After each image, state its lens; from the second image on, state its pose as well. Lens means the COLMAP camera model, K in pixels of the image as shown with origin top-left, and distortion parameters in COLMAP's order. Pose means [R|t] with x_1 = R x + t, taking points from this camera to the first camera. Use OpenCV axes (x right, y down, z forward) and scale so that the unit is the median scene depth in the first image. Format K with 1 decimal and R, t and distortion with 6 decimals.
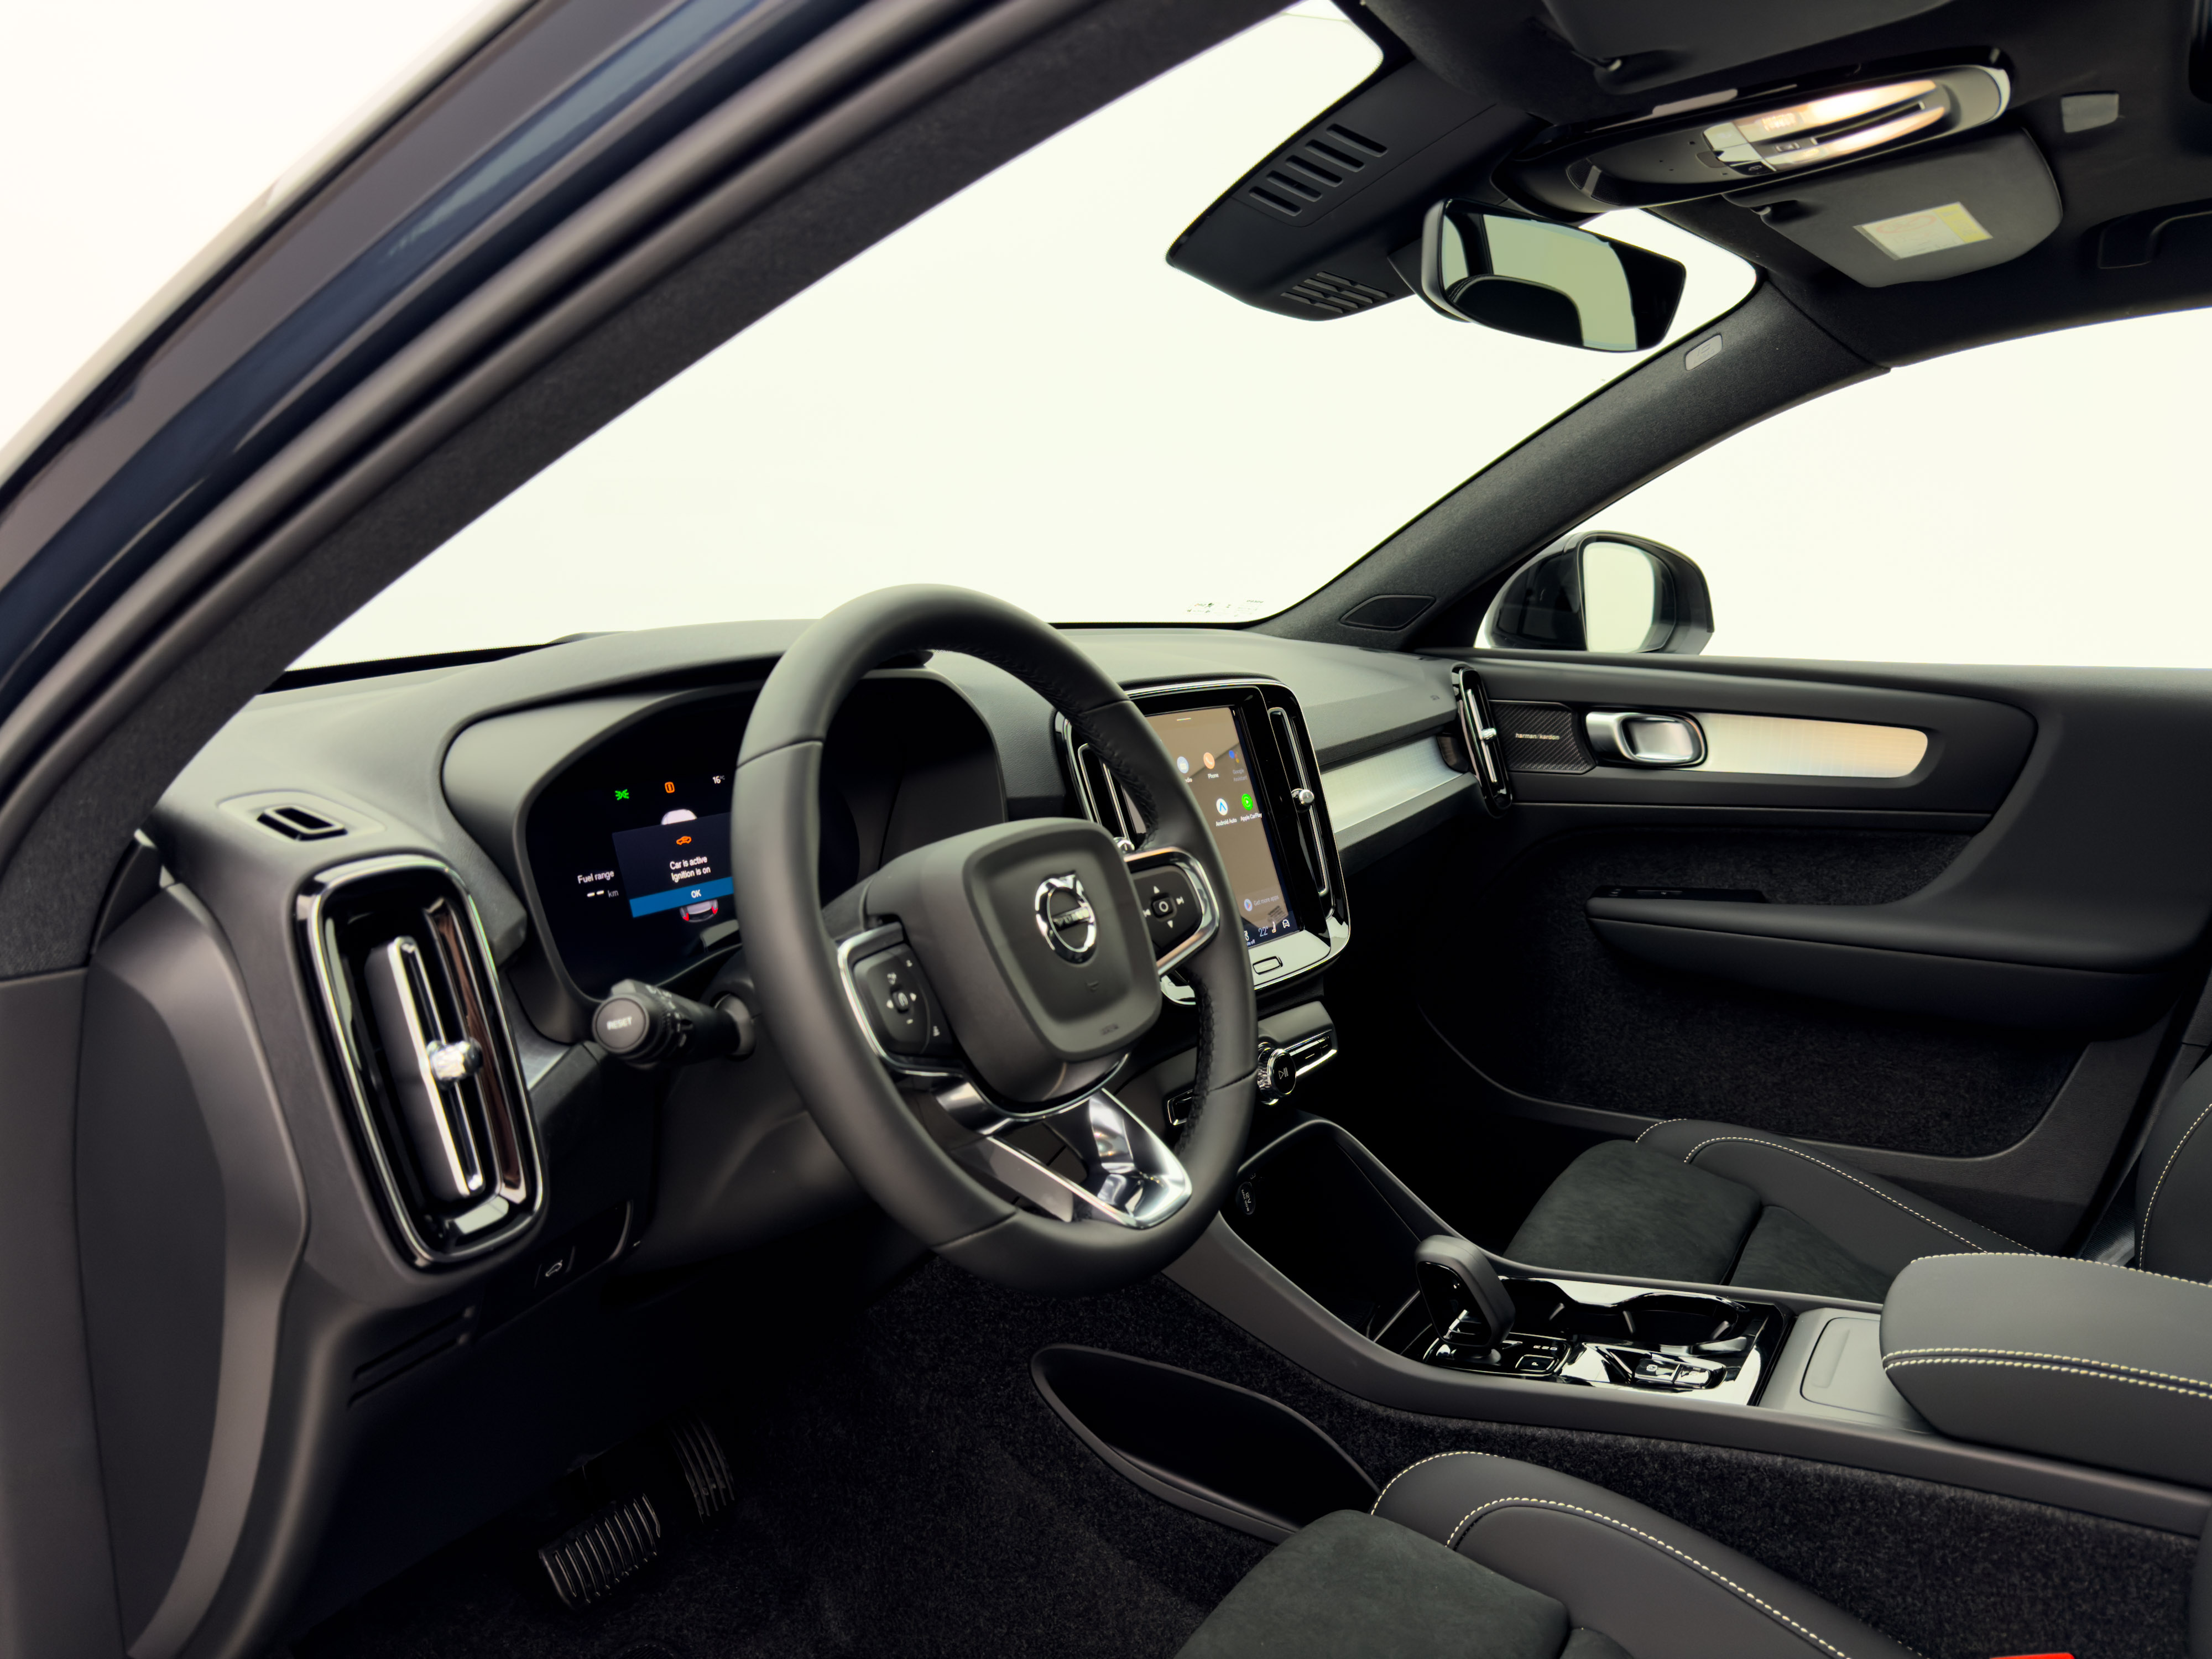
lens RADIAL K [[1603.0, 0, 1106.0], [0, 1603.0, 829.5], [0, 0, 1]] dist [0.053102, -0.040659]
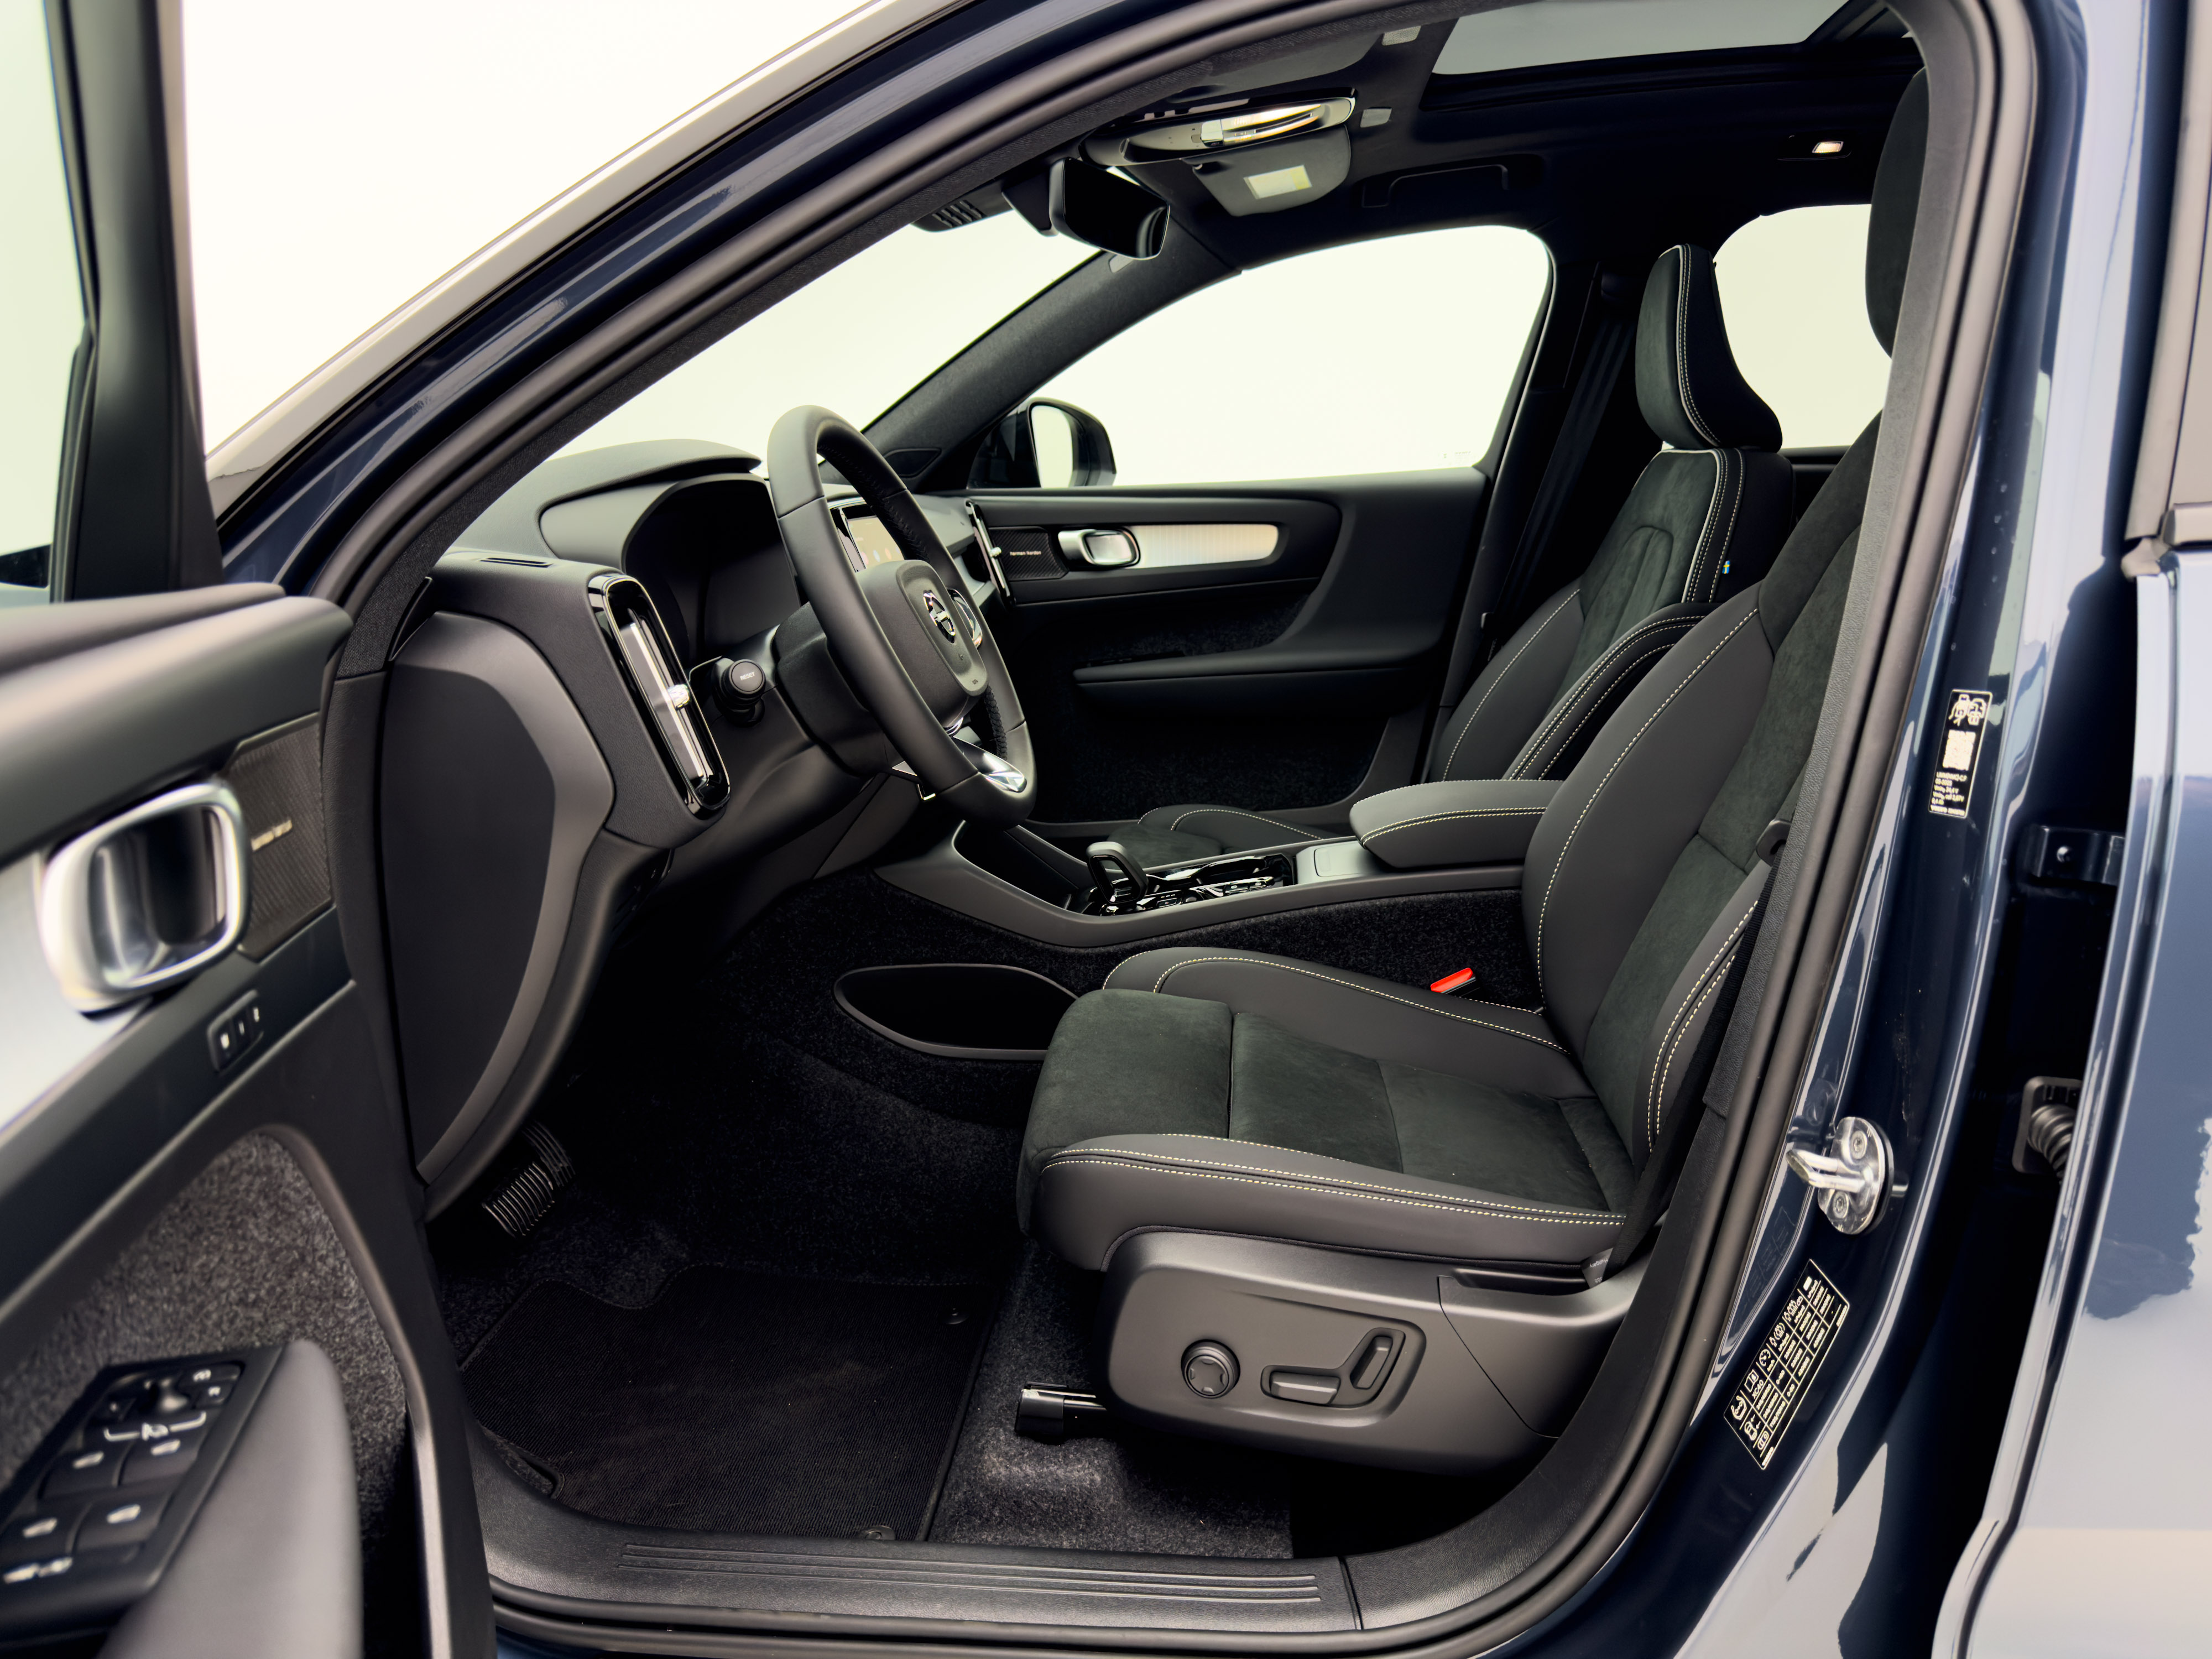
lens RADIAL K [[1562.8, 0, 1106.0], [0, 1562.8, 829.5], [0, 0, 1]] dist [0.108505, -0.276682]
pose [[0.899878, -0.150817, 0.409235, -0.366307], [0.128538, 0.988342, 0.081594, 0.109350], [-0.416770, -0.020822, 0.908774, -0.341214]]
